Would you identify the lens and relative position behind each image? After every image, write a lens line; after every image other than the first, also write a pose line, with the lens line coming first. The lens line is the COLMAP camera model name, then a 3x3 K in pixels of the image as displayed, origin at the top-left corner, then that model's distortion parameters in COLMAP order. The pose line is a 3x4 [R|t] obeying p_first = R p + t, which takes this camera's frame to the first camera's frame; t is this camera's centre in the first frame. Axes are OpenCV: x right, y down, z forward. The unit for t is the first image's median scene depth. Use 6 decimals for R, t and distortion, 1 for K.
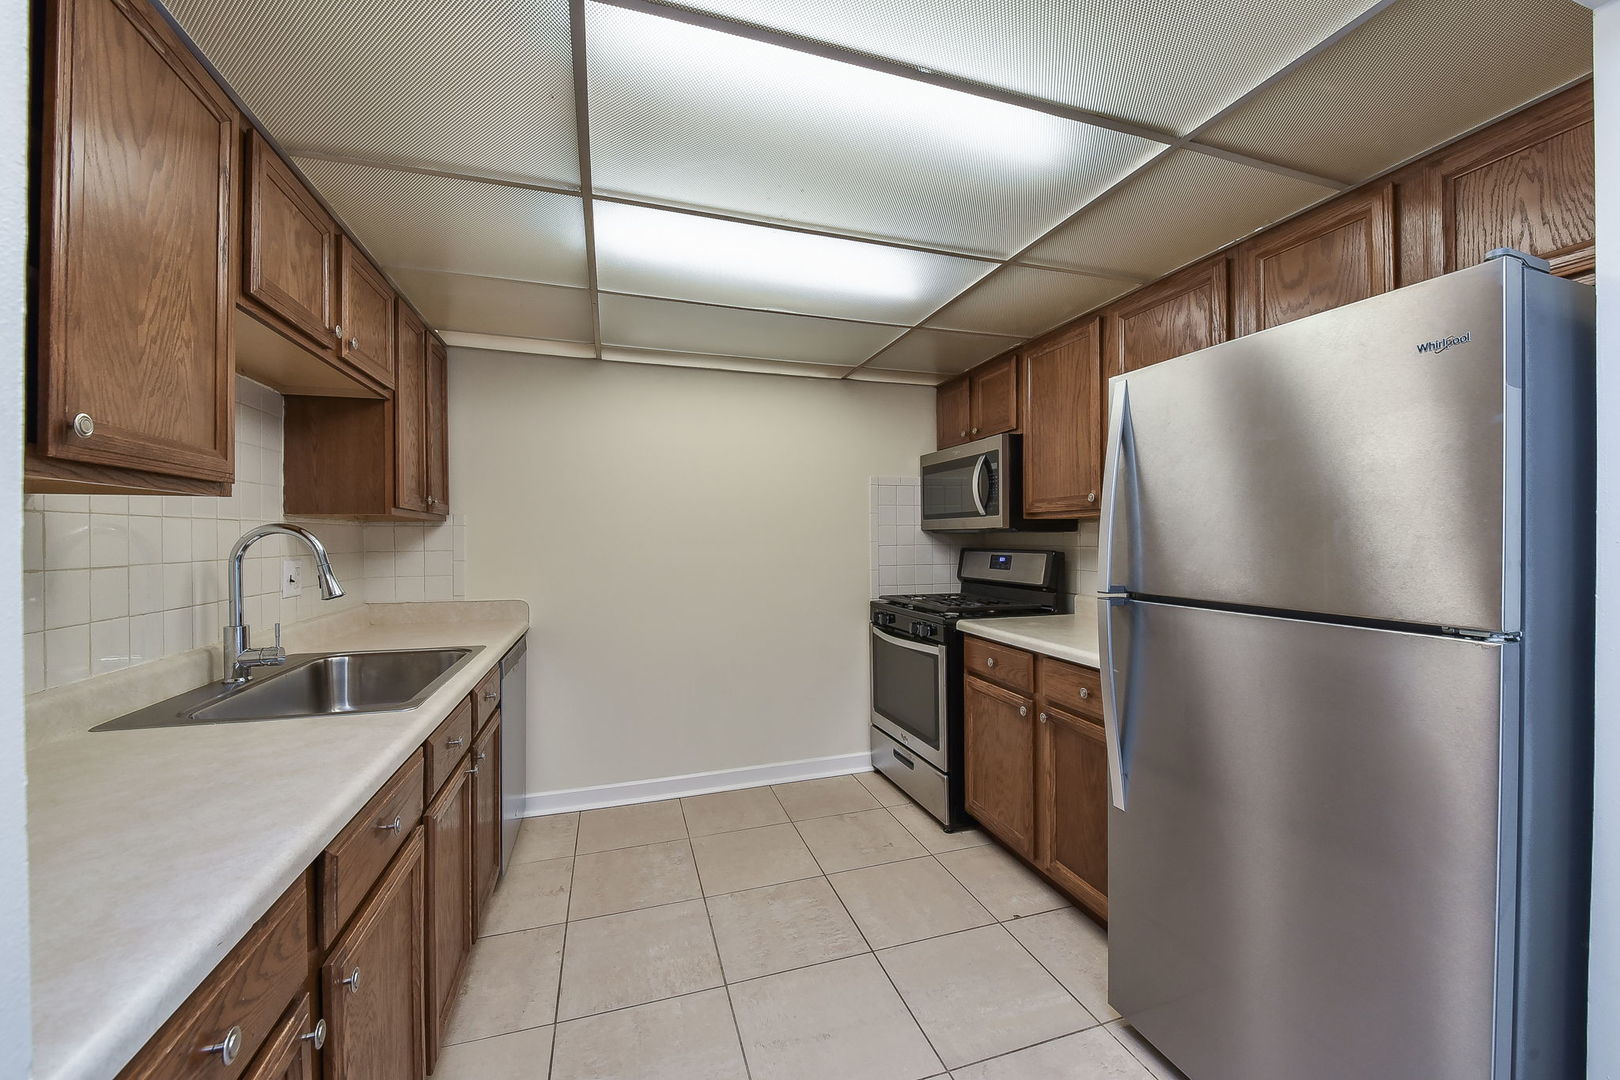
lens RADIAL K [[598.9, 0, 814.8], [0, 598.9, 541.6], [0, 0, 1]] dist [0.023931, -0.010216]
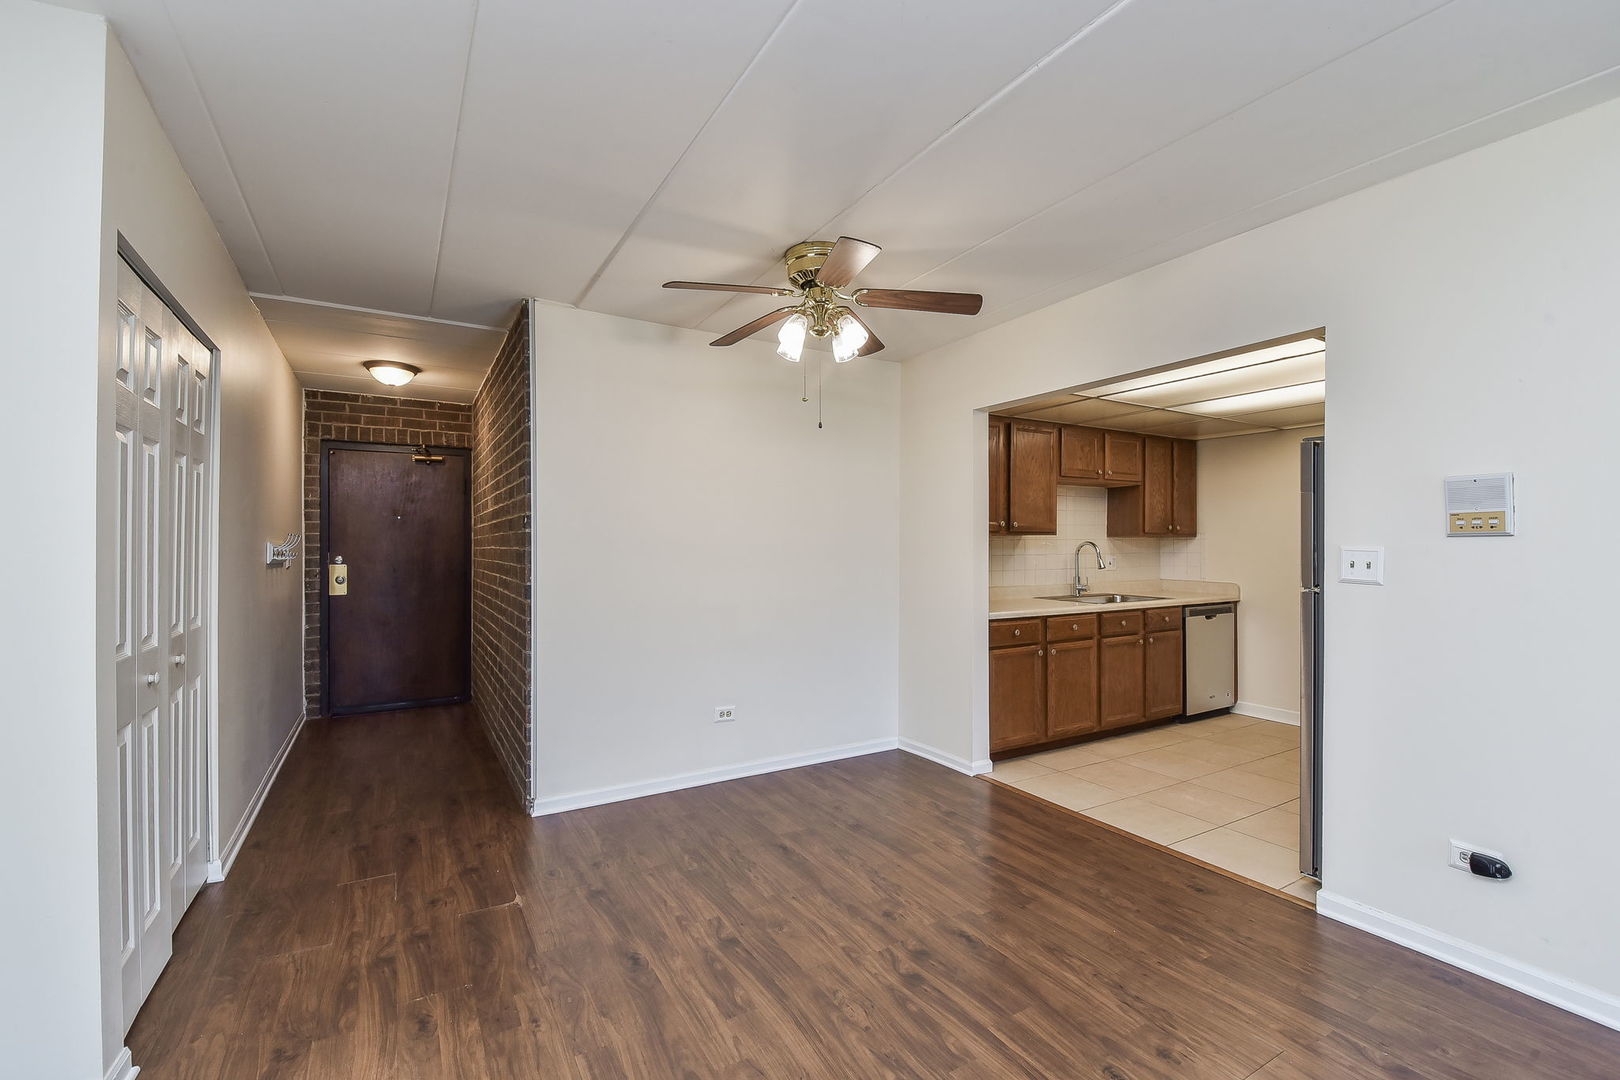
lens RADIAL K [[705.8, 0, 810.0], [0, 705.8, 540.0], [0, 0, 1]] dist [0.035479, 0.000014]
pose [[0.219673, -0.004282, -0.975564, 1.153924], [-0.007110, 0.999957, -0.005990, -0.004340], [0.975548, 0.008252, 0.219633, -0.543570]]
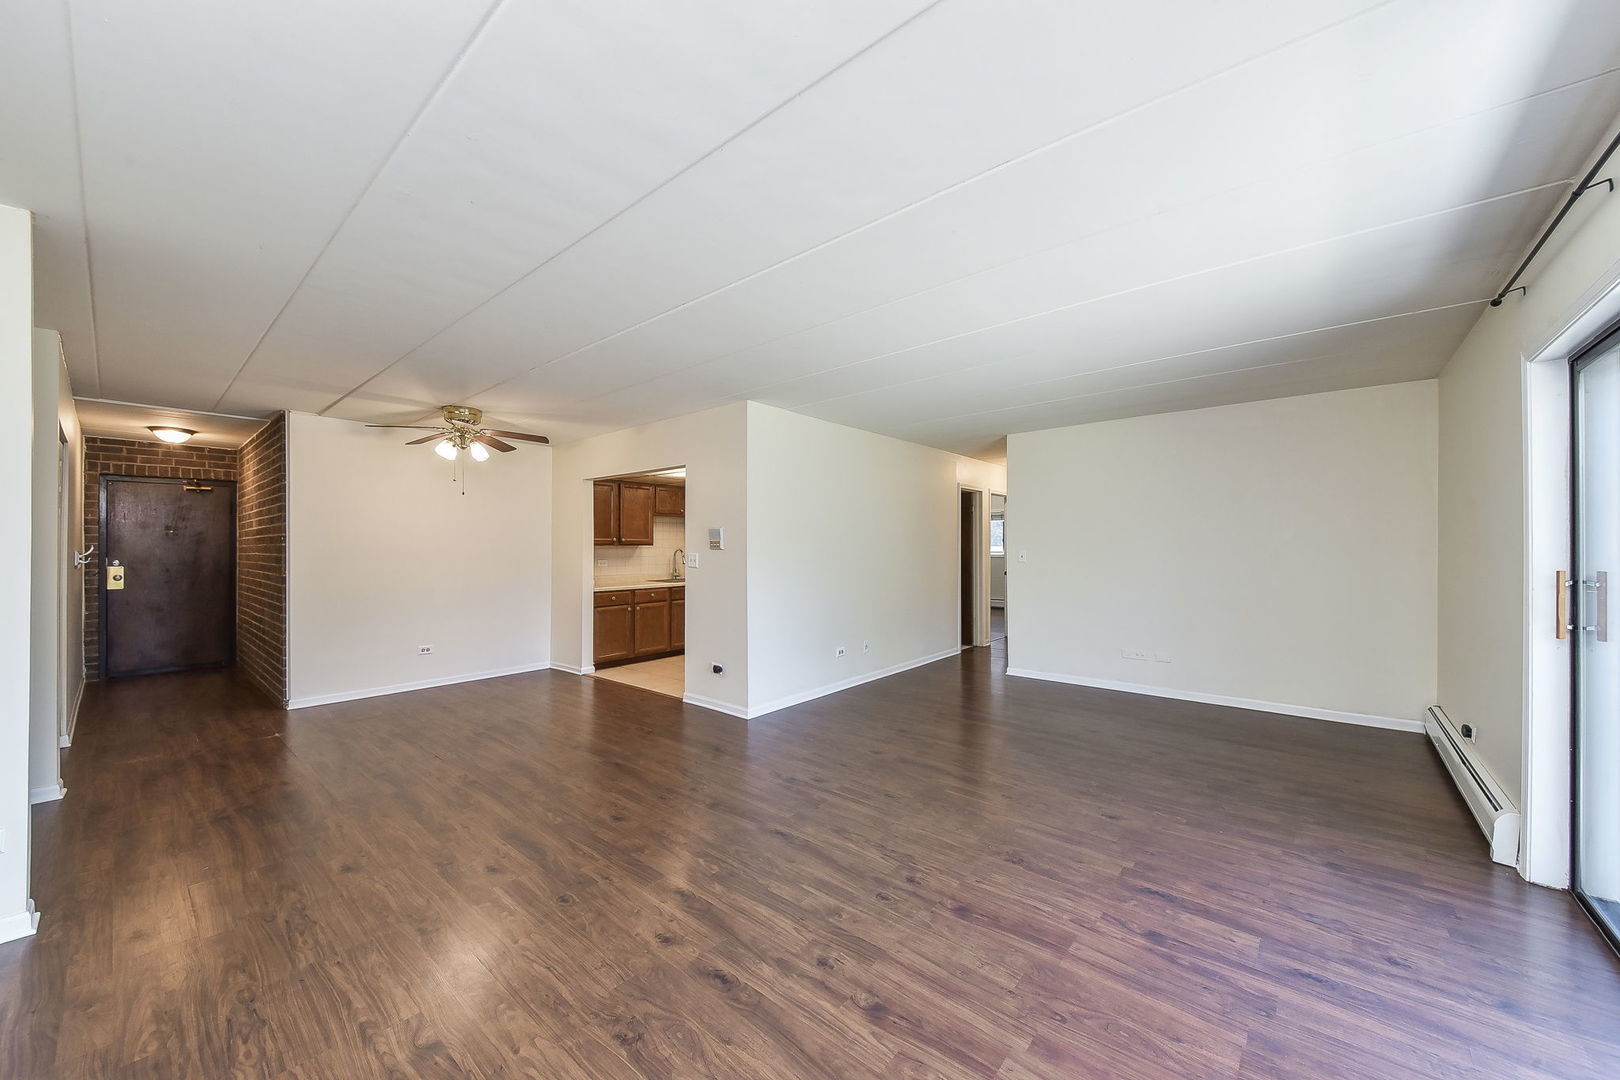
lens RADIAL K [[598.9, 0, 814.8], [0, 598.9, 541.6], [0, 0, 1]] dist [0.023931, -0.010216]
pose [[0.524954, -0.003324, -0.851124, 2.207918], [-0.007086, 0.999941, -0.008276, -0.030344], [0.851101, 0.010375, 0.524900, -0.353946]]
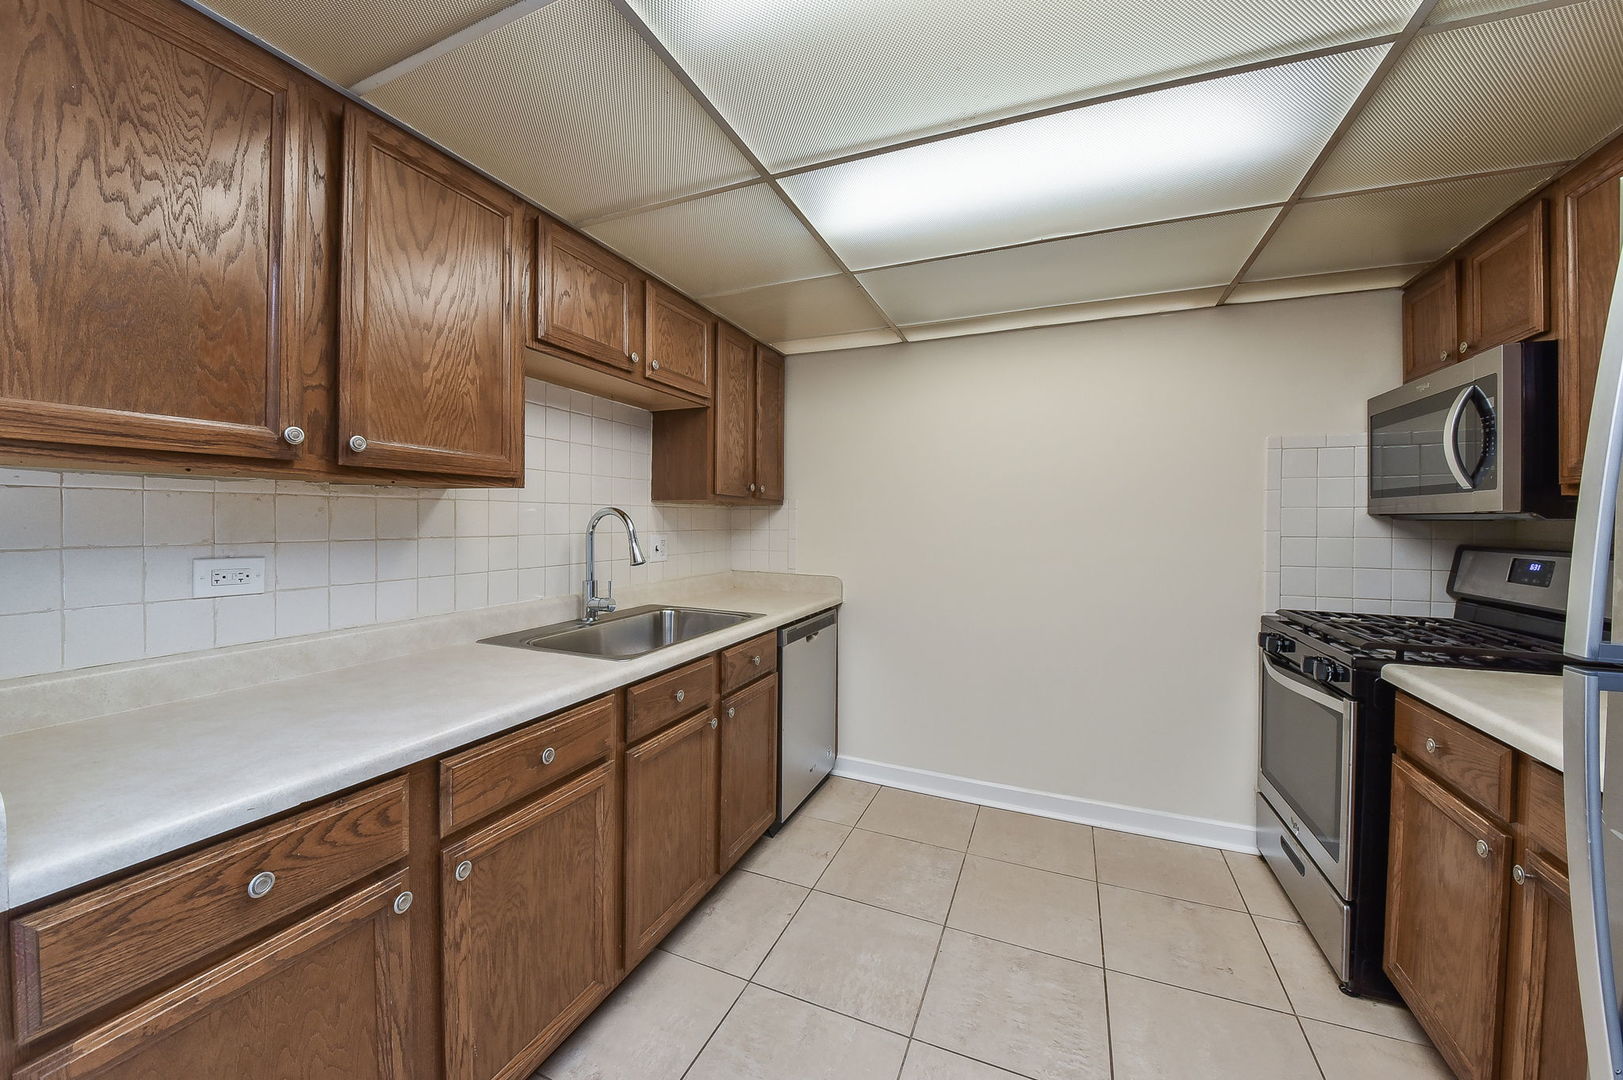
lens RADIAL K [[587.9, 0, 808.7], [0, 587.9, 529.6], [0, 0, 1]] dist [0.001374, -0.009401]
pose [[0.758374, 0.020896, -0.651484, 0.175686], [-0.016198, 0.999782, 0.013211, -0.002771], [0.651618, 0.000534, 0.758547, 0.171883]]
